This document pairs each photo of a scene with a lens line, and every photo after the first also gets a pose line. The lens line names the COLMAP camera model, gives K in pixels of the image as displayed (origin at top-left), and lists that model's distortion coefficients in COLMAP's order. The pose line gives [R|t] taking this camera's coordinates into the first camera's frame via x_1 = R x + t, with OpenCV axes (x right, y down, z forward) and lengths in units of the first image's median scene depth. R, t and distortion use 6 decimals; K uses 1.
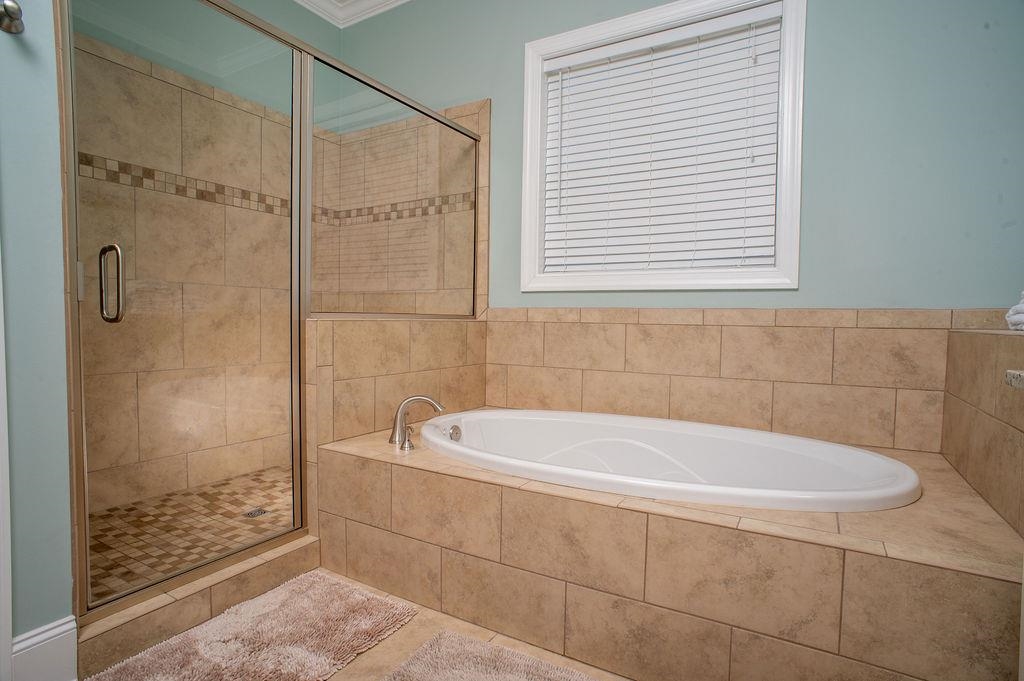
lens RADIAL K [[525.8, 0, 509.0], [0, 525.8, 341.5], [0, 0, 1]] dist [-0.079838, 0.050595]
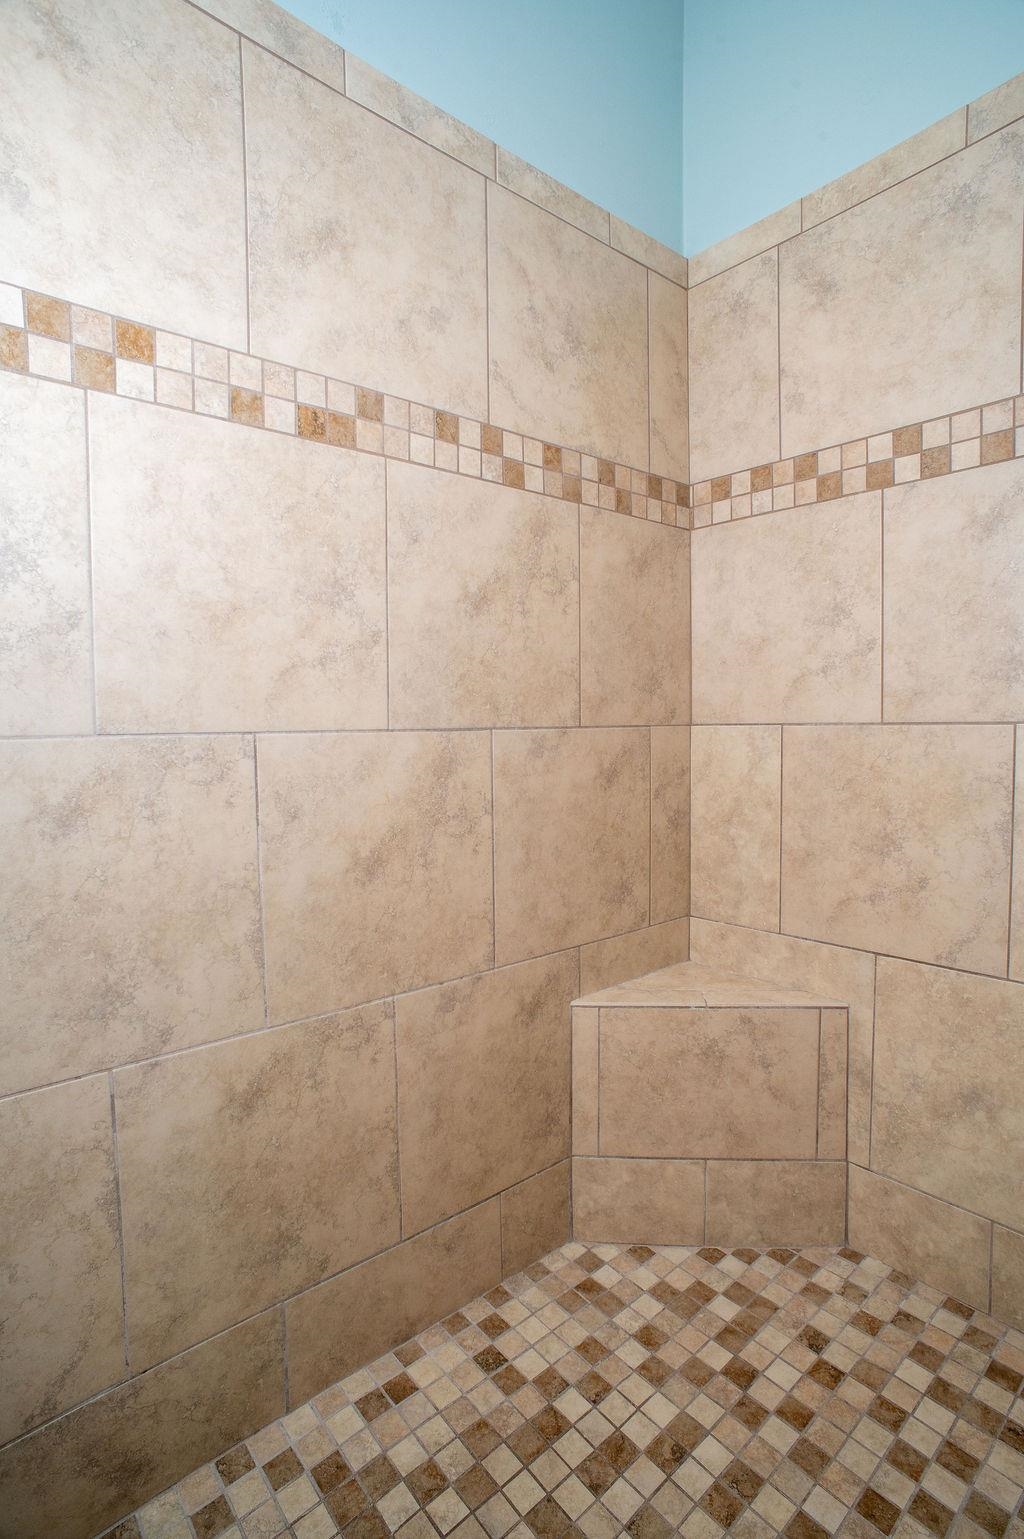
lens RADIAL K [[795.9, 0, 512.0], [0, 795.9, 769.5], [0, 0, 1]] dist [-0.083326, 0.050284]
pose [[0.948122, -0.004234, -0.317879, -0.287610], [0.009734, 0.999829, 0.015718, -0.078666], [0.317758, -0.017997, 0.948001, 0.499172]]
